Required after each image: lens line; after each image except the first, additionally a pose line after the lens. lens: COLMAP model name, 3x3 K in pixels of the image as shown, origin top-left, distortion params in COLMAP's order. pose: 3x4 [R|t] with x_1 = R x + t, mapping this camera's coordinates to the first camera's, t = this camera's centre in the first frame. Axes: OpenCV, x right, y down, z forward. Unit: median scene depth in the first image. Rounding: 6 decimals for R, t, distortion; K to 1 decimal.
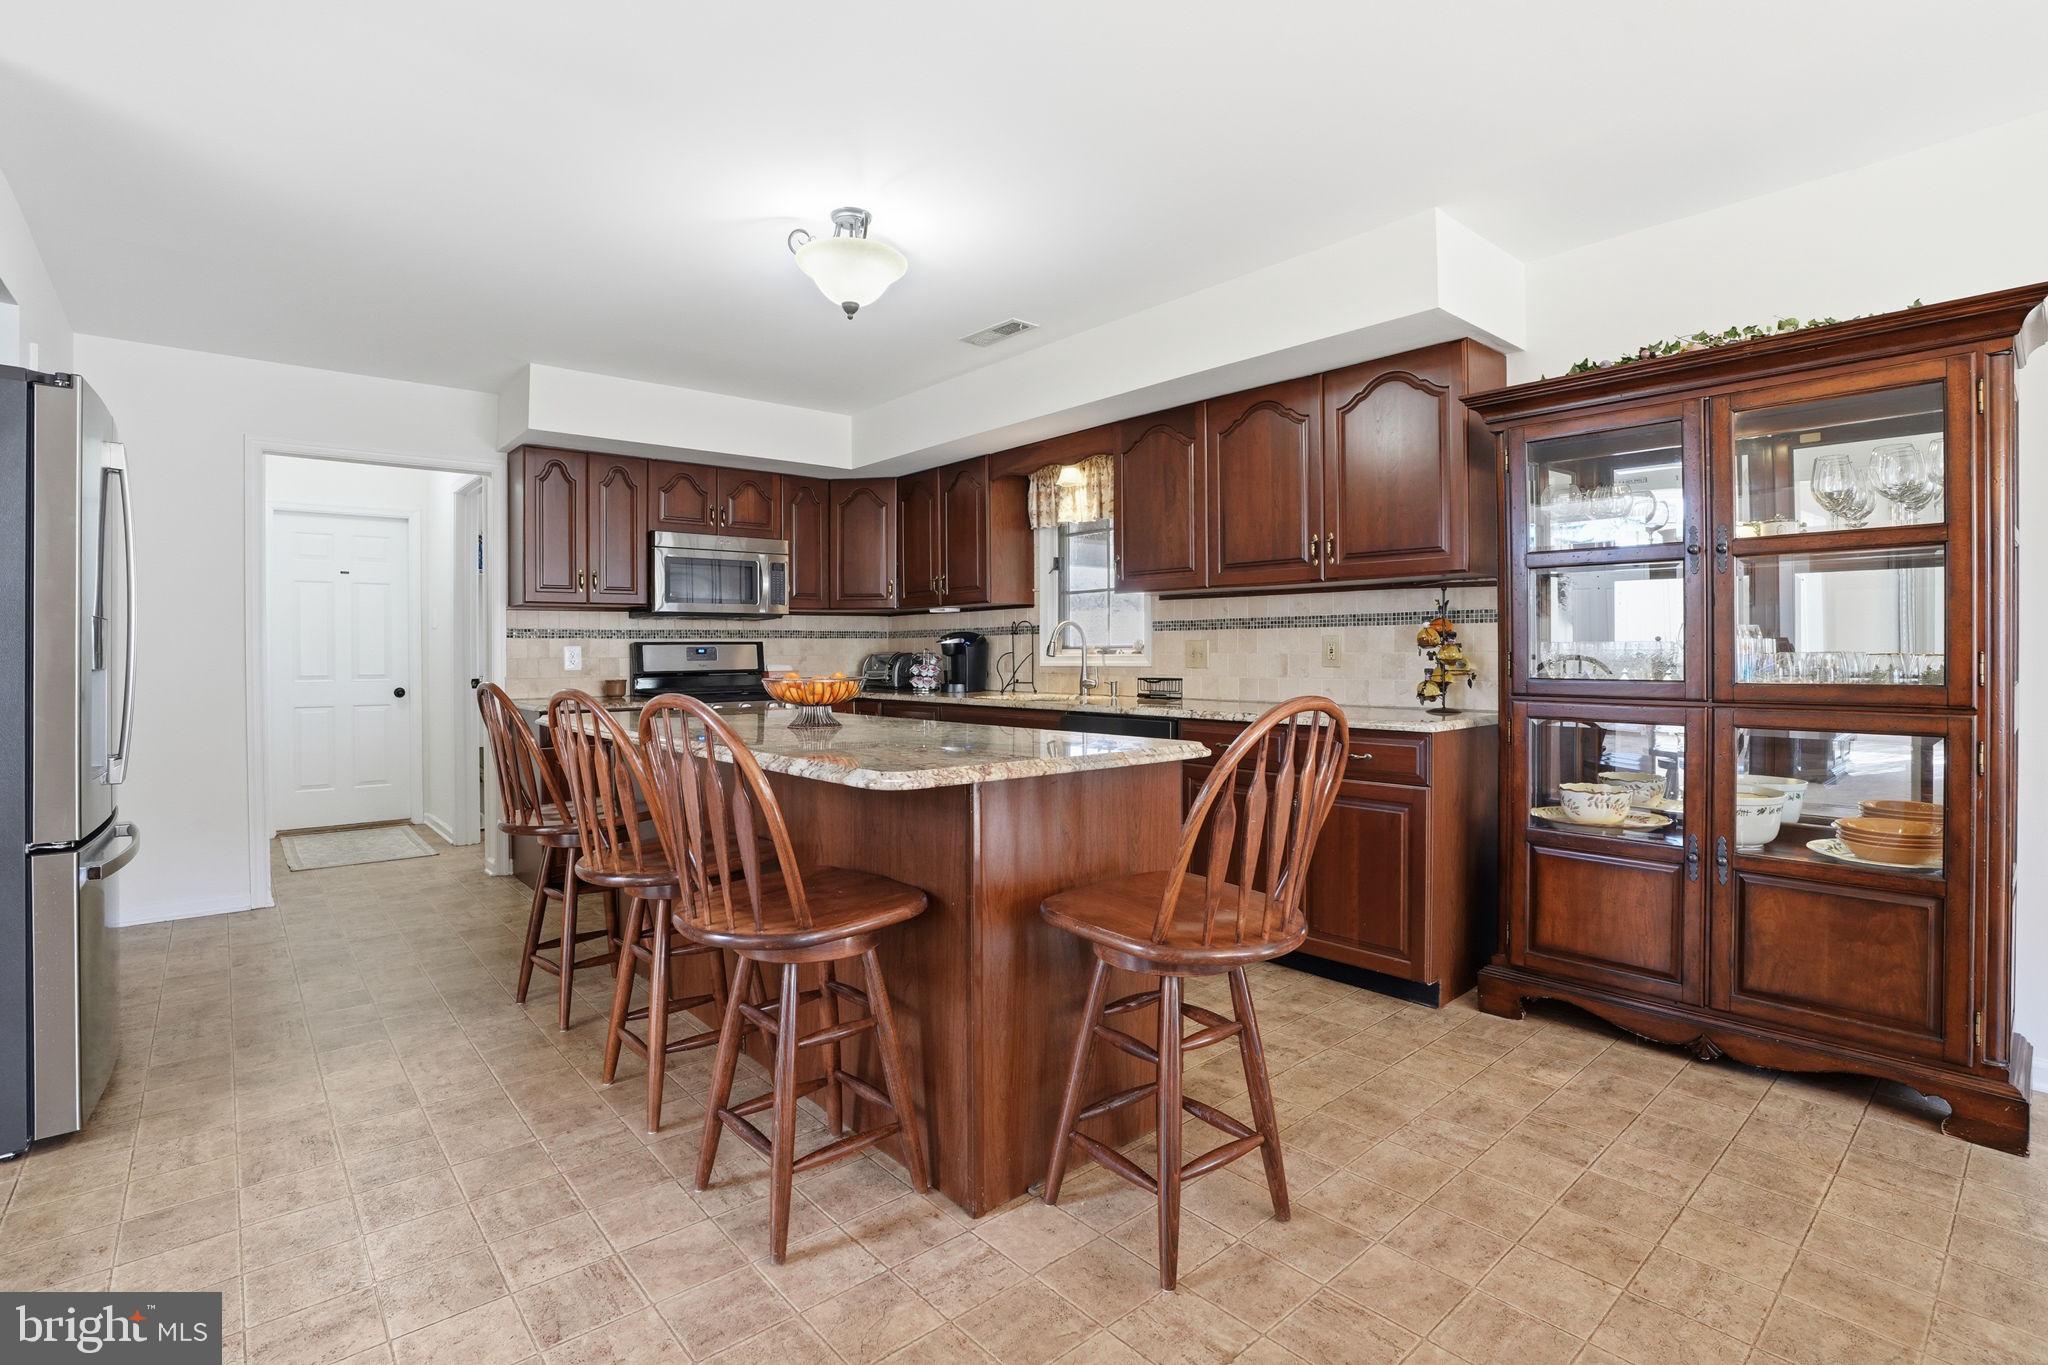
lens RADIAL K [[945.5, 0, 1003.3], [0, 945.5, 676.3], [0, 0, 1]] dist [-0.060521, 0.014173]
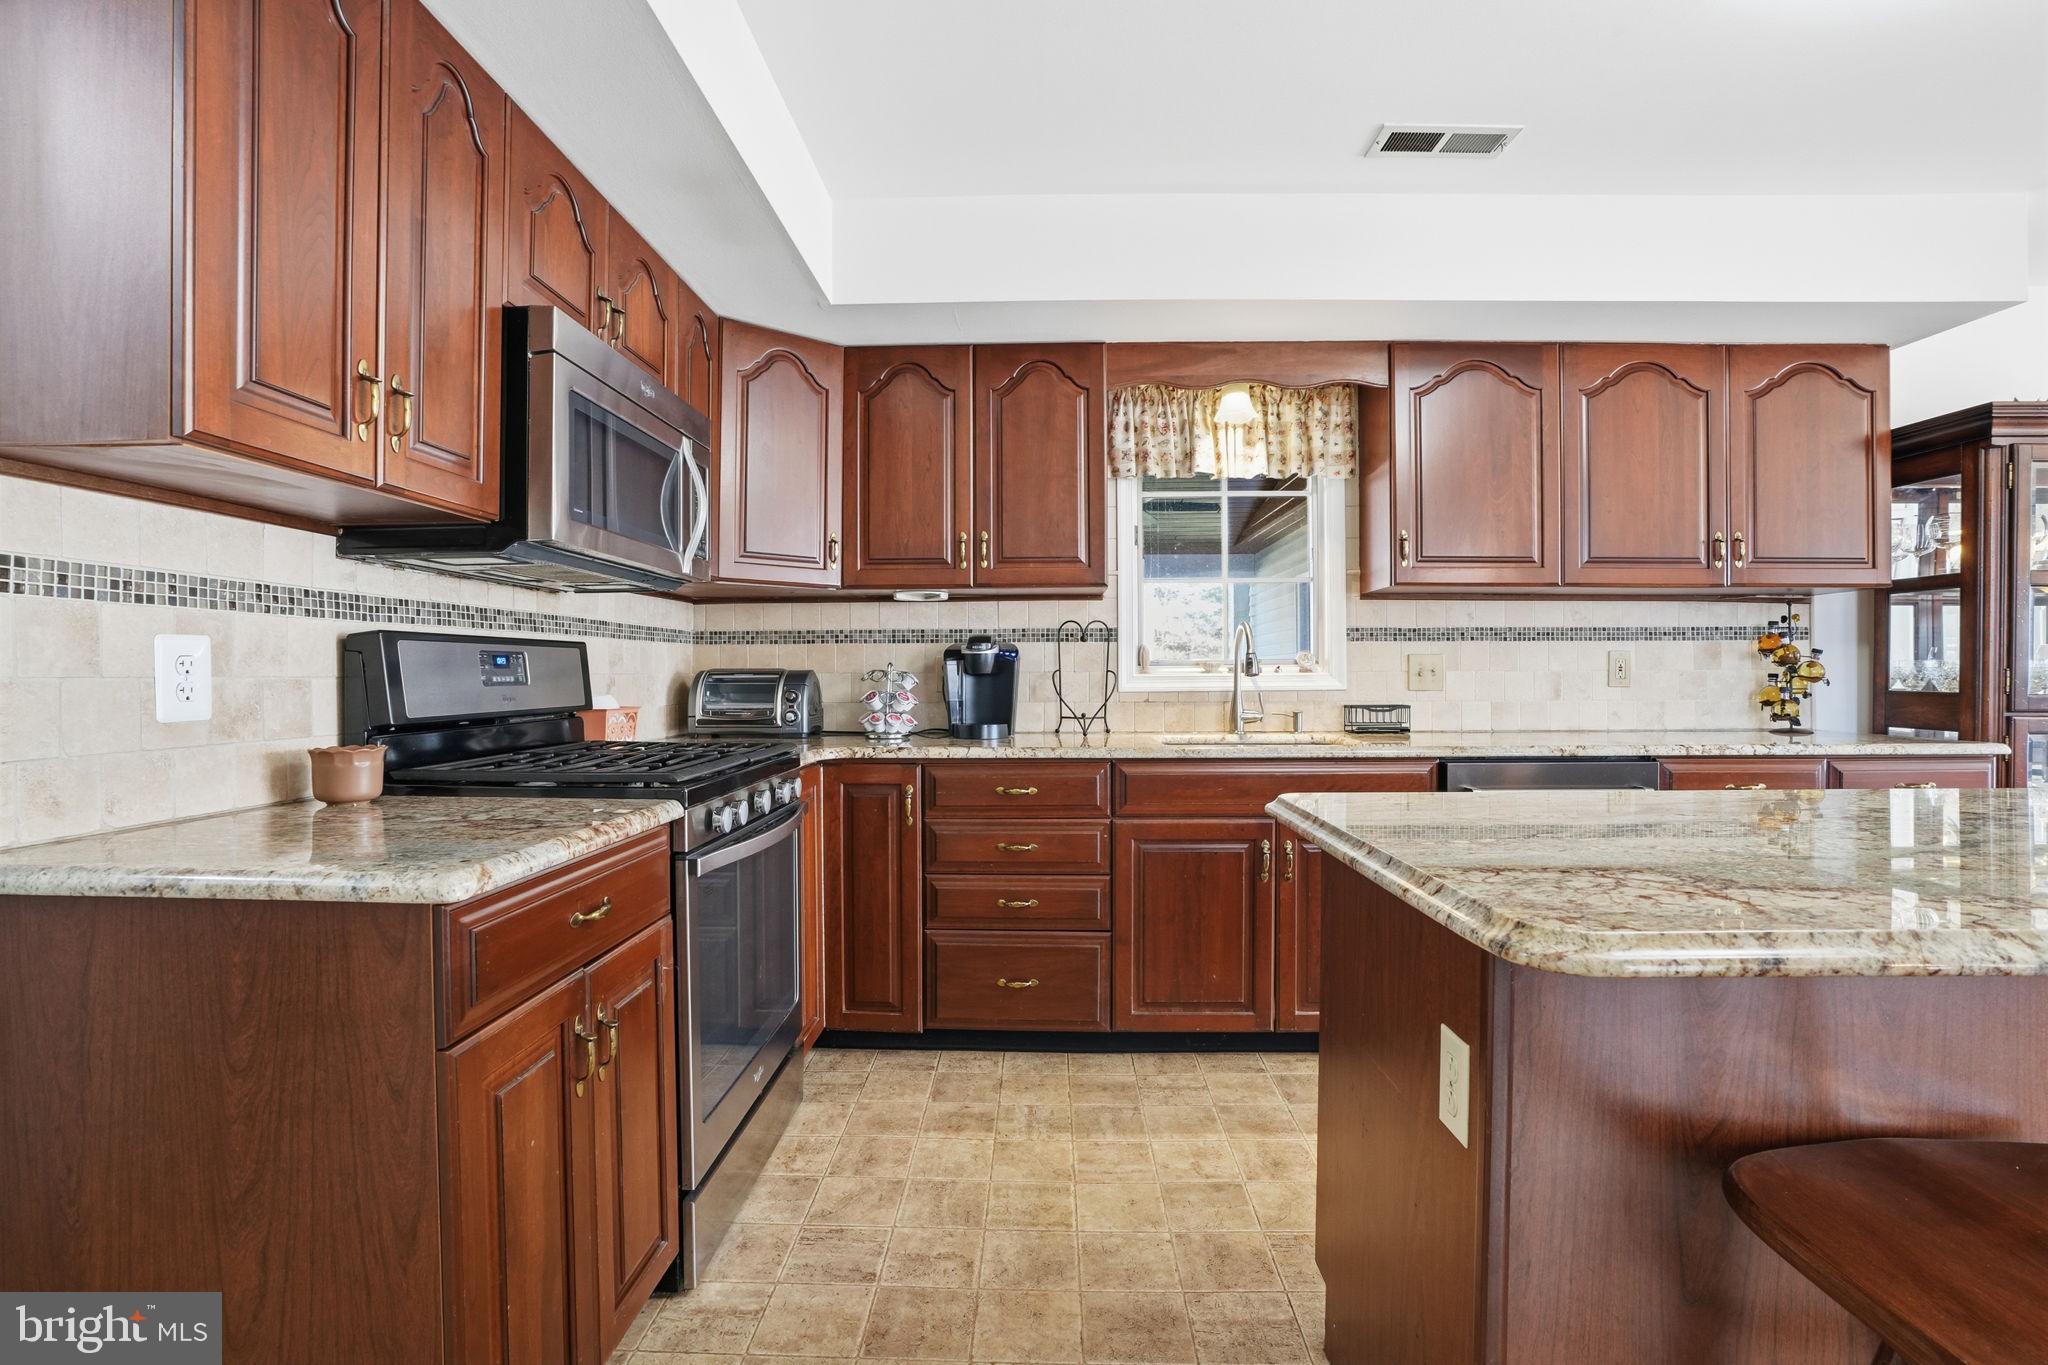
lens RADIAL K [[945.5, 0, 1004.1], [0, 945.5, 673.0], [0, 0, 1]] dist [-0.060521, 0.014173]
pose [[0.673698, 0.005009, 0.738990, -0.495192], [0.017827, 0.999576, -0.023027, -0.010090], [-0.738792, 0.028687, 0.673323, 0.633871]]
